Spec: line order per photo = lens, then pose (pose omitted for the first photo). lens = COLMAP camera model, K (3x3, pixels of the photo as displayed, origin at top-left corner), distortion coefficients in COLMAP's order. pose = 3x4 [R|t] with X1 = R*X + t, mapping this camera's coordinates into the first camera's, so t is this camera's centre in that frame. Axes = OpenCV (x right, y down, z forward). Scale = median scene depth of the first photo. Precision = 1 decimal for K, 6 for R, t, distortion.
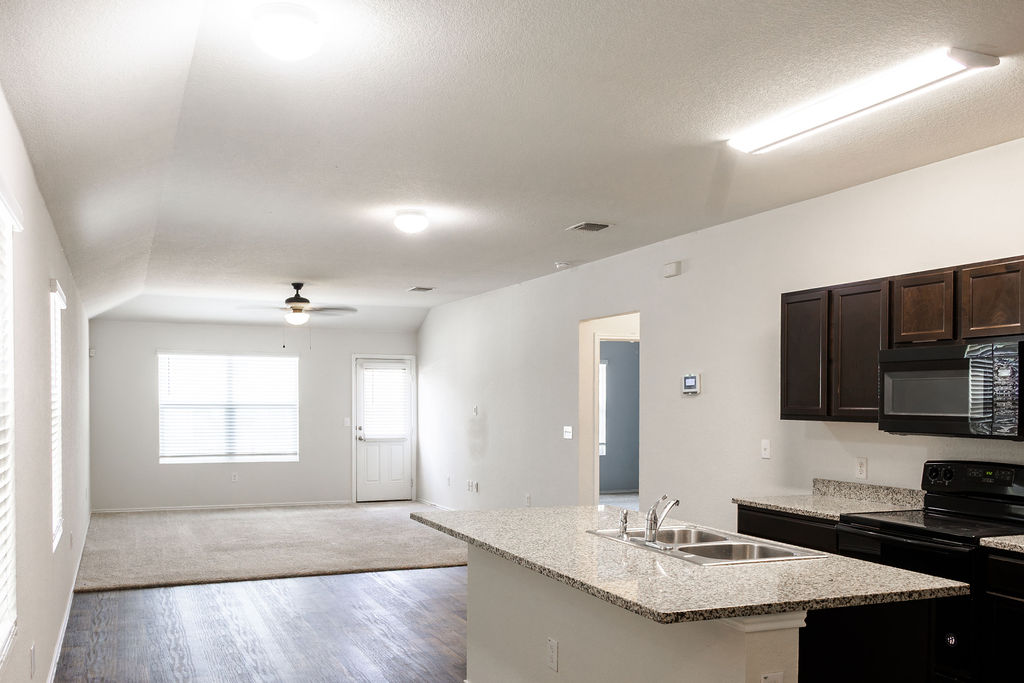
lens RADIAL K [[879.1, 0, 458.1], [0, 879.1, 401.8], [0, 0, 1]] dist [0.000433, -0.003492]
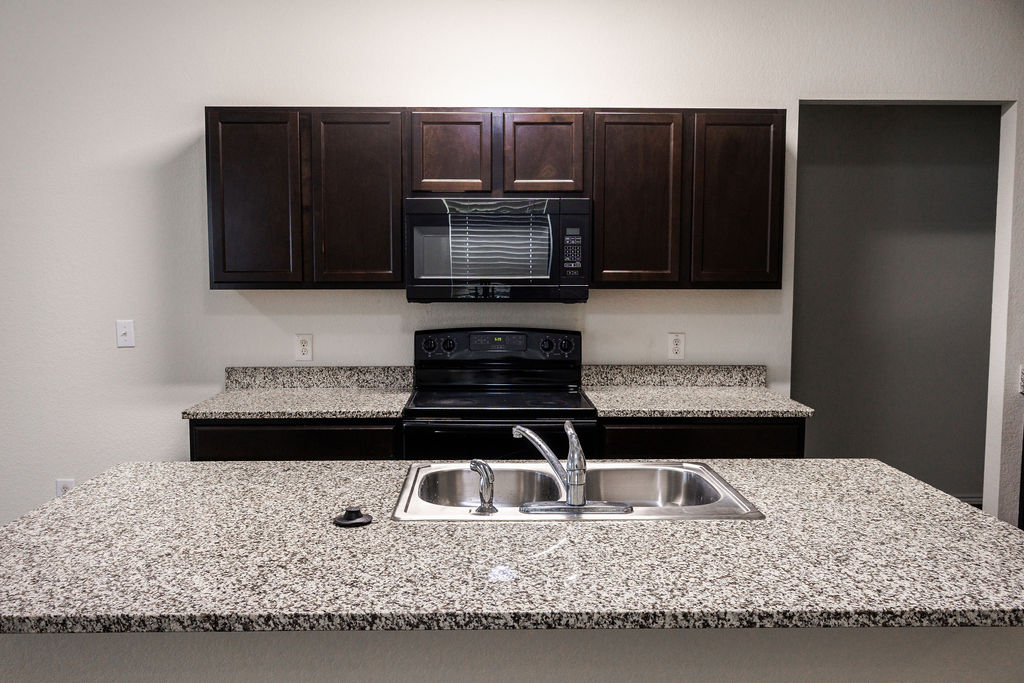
lens RADIAL K [[882.8, 0, 512.0], [0, 882.8, 341.5], [0, 0, 1]] dist [-0.006965, -0.001563]
pose [[0.330324, -0.091574, 0.939415, -0.216303], [0.004688, 0.995429, 0.095385, -0.004414], [-0.943856, -0.027104, 0.329244, 0.542233]]
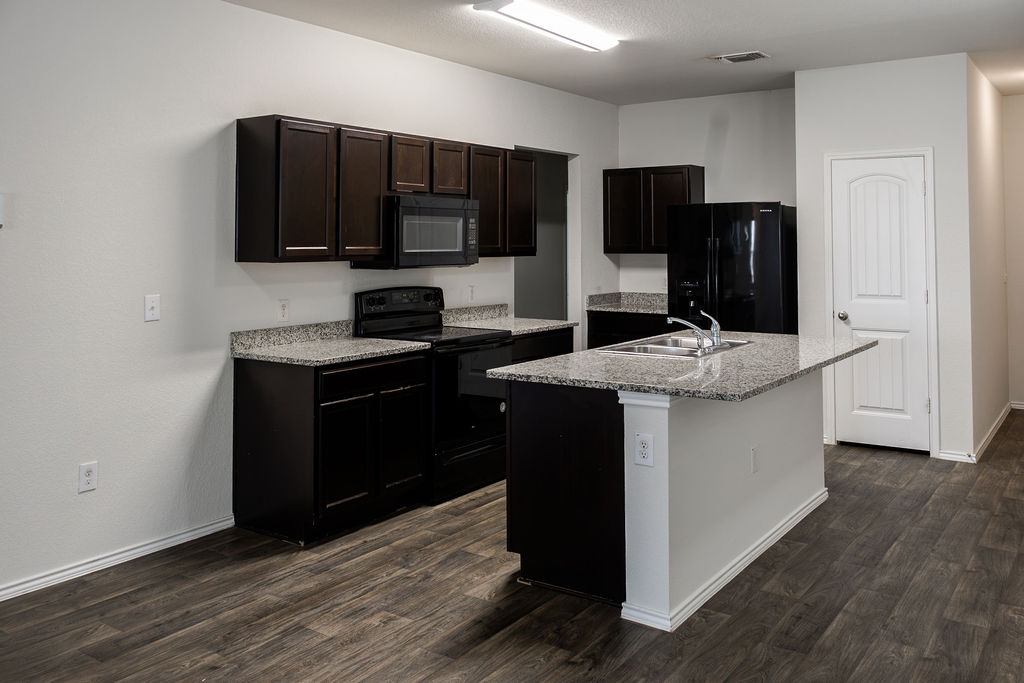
lens RADIAL K [[878.6, 0, 511.9], [0, 878.6, 204.6], [0, 0, 1]] dist [-0.007446, 0.017901]
pose [[-0.562395, 0.029466, 0.826344, -0.457525], [0.000489, 0.999377, -0.035303, -0.005778], [-0.826869, -0.019450, -0.562059, 1.285983]]
